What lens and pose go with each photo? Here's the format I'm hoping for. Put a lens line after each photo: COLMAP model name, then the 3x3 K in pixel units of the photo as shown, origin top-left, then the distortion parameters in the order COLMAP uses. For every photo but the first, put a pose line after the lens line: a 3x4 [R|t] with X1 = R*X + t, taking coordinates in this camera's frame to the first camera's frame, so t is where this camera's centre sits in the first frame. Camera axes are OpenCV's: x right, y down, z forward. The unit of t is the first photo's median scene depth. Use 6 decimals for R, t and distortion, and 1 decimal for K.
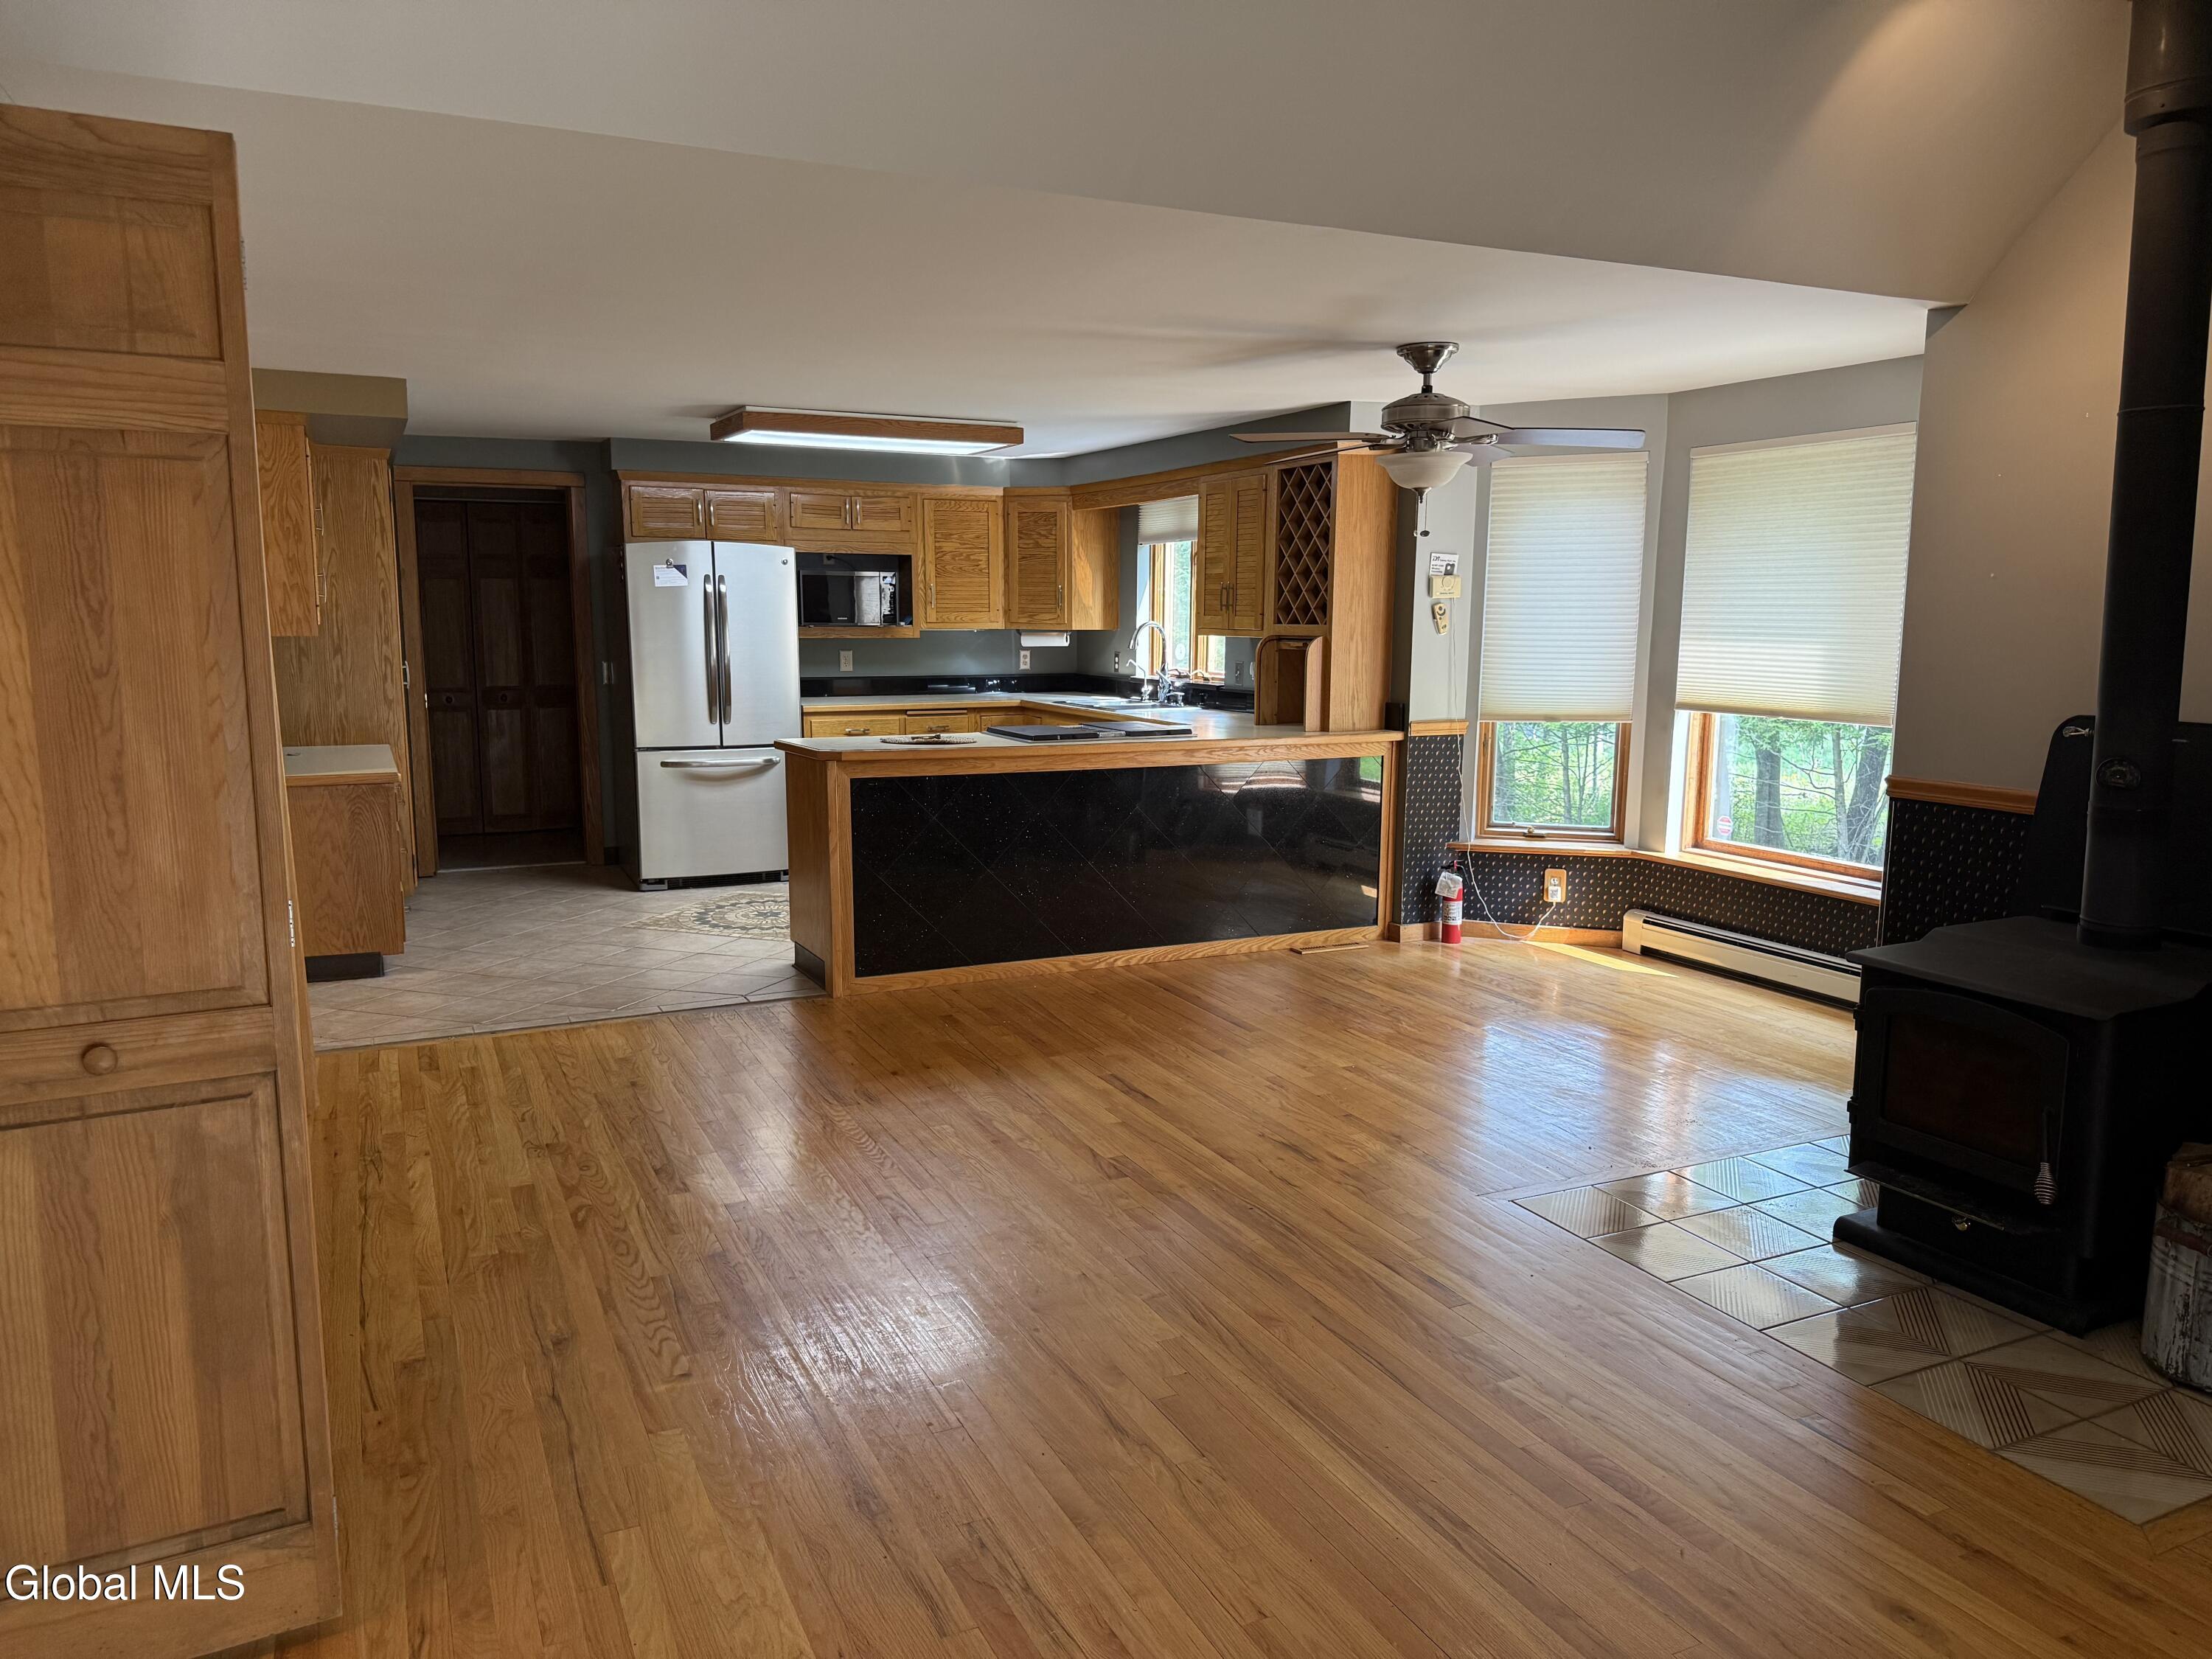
lens RADIAL K [[1561.0, 0, 1102.3], [0, 1561.0, 836.4], [0, 0, 1]] dist [0.060486, -0.086690]
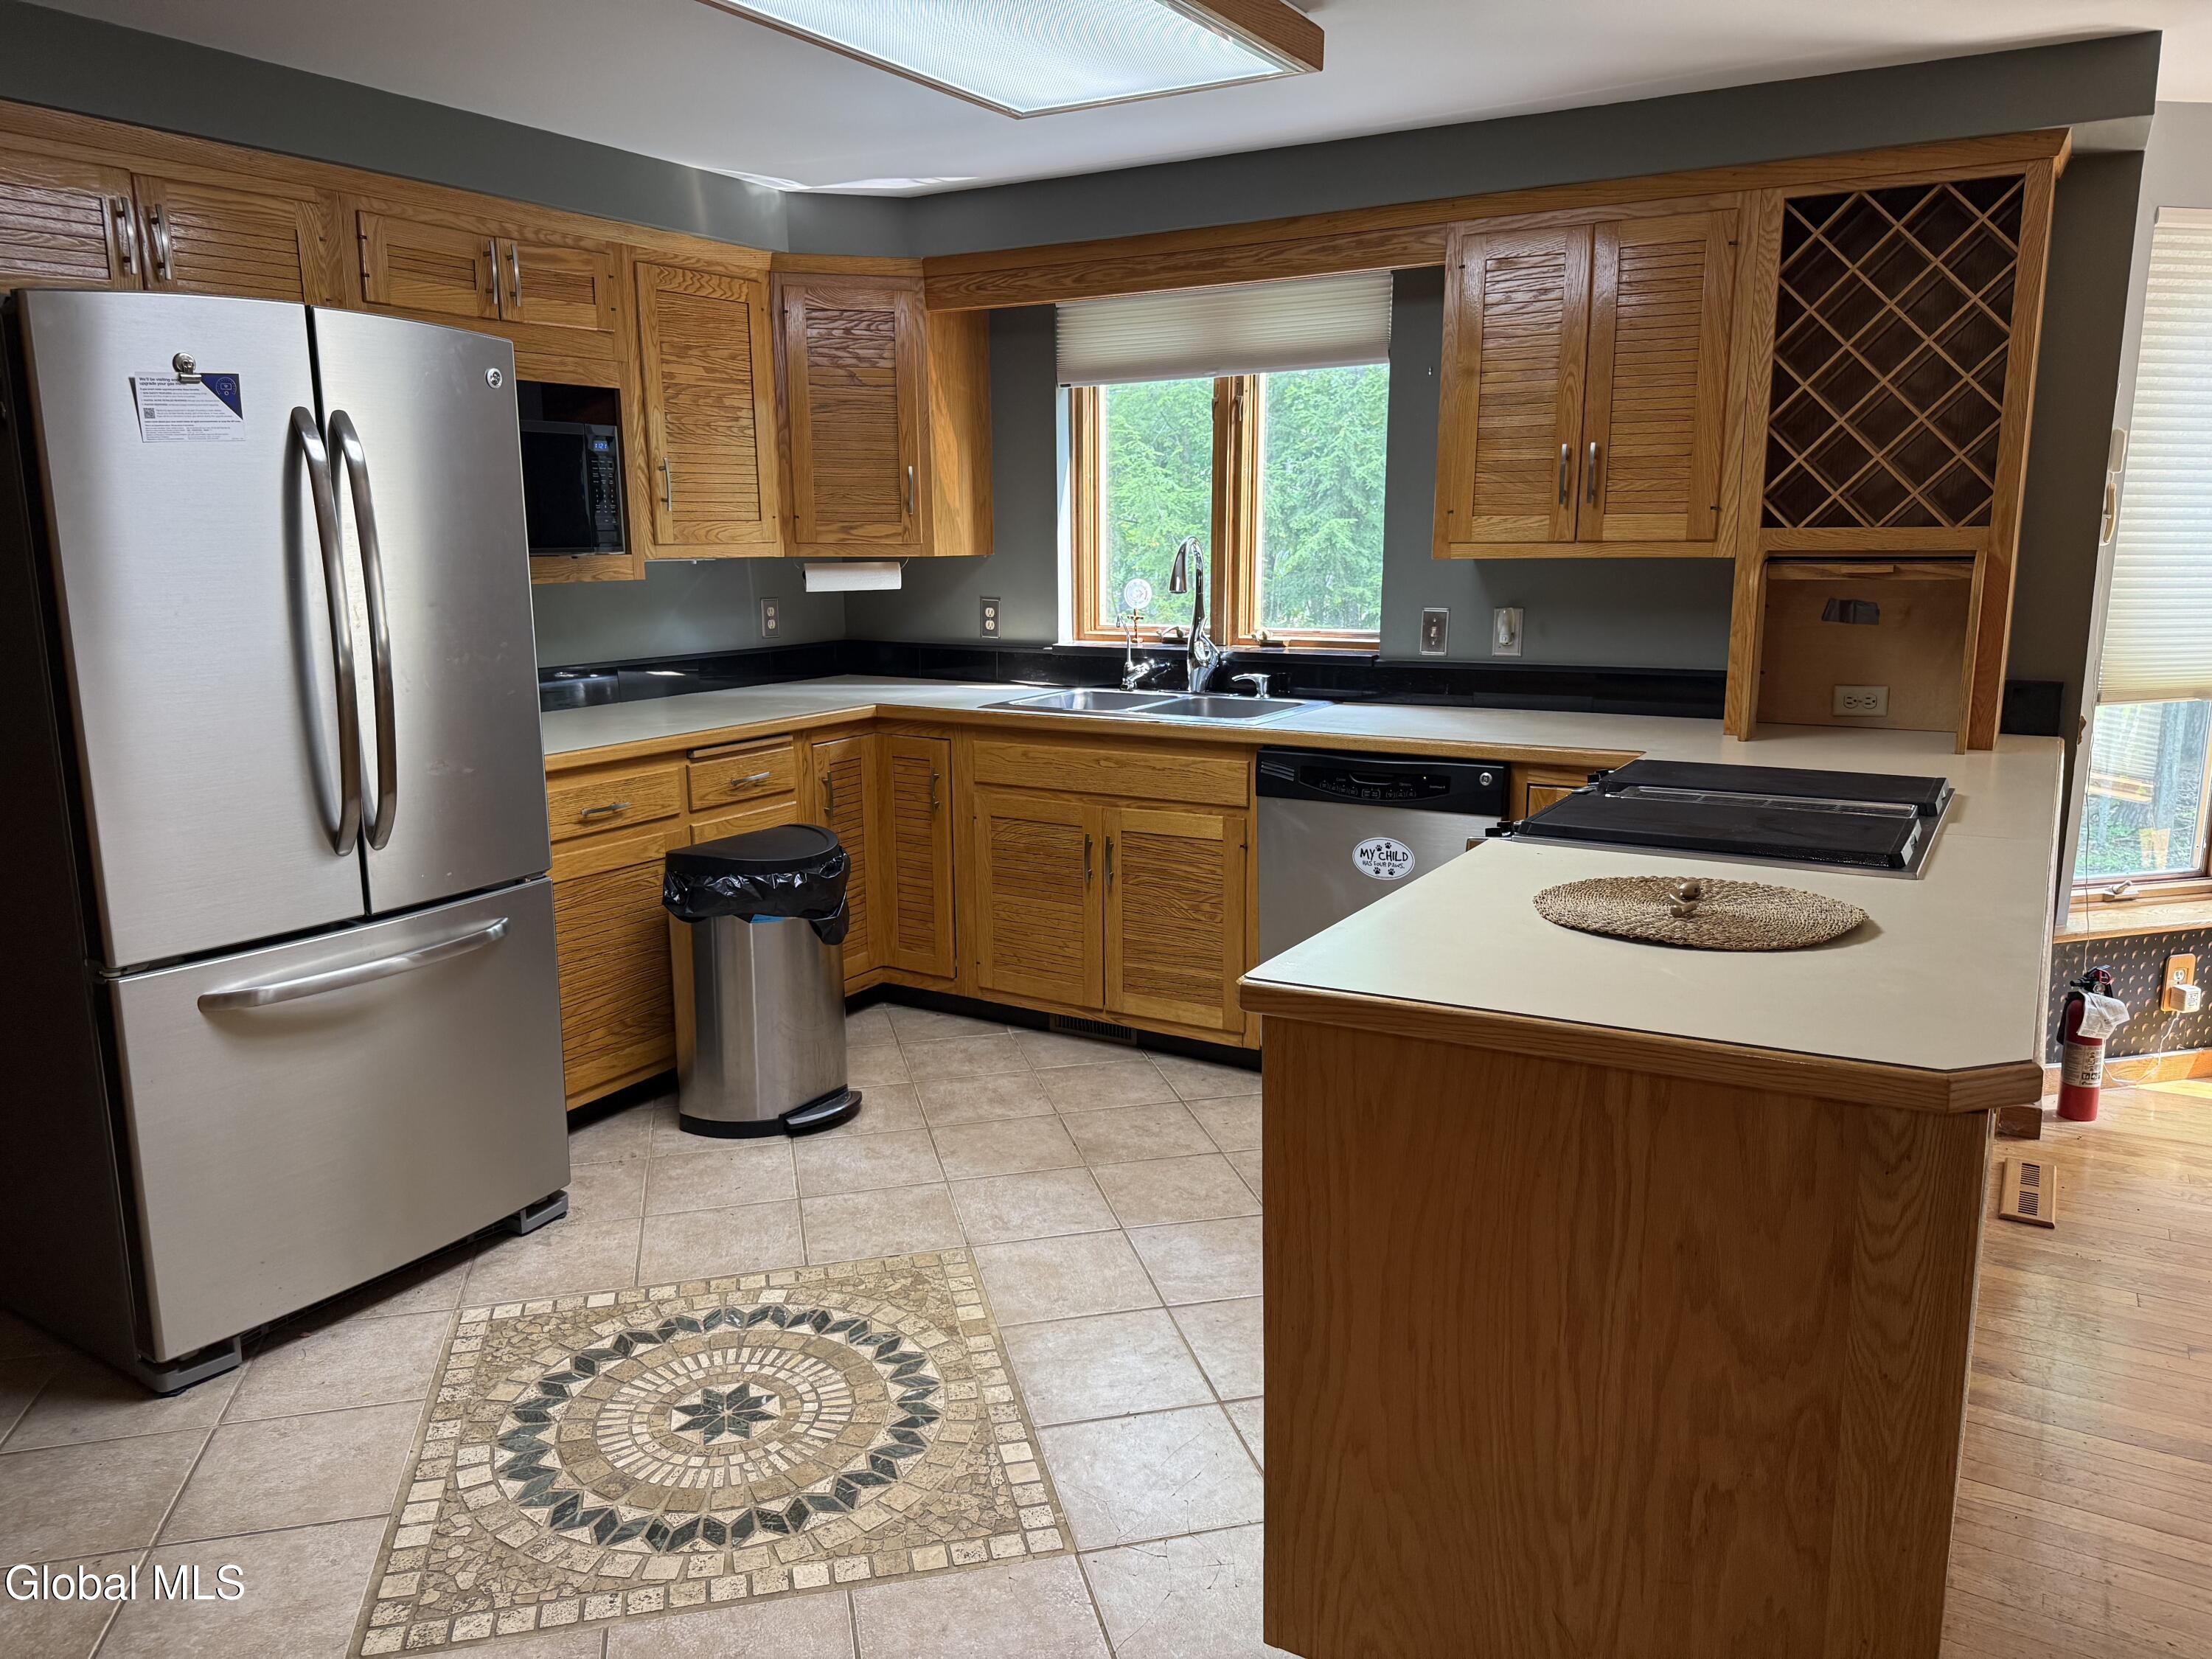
lens RADIAL K [[1631.9, 0, 1104.8], [0, 1631.9, 833.4], [0, 0, 1]] dist [0.002422, -0.007446]
pose [[0.829148, -0.115895, 0.546884, -0.303579], [0.094106, 0.993250, 0.067810, -0.085219], [-0.551052, -0.004759, 0.834457, 0.614212]]
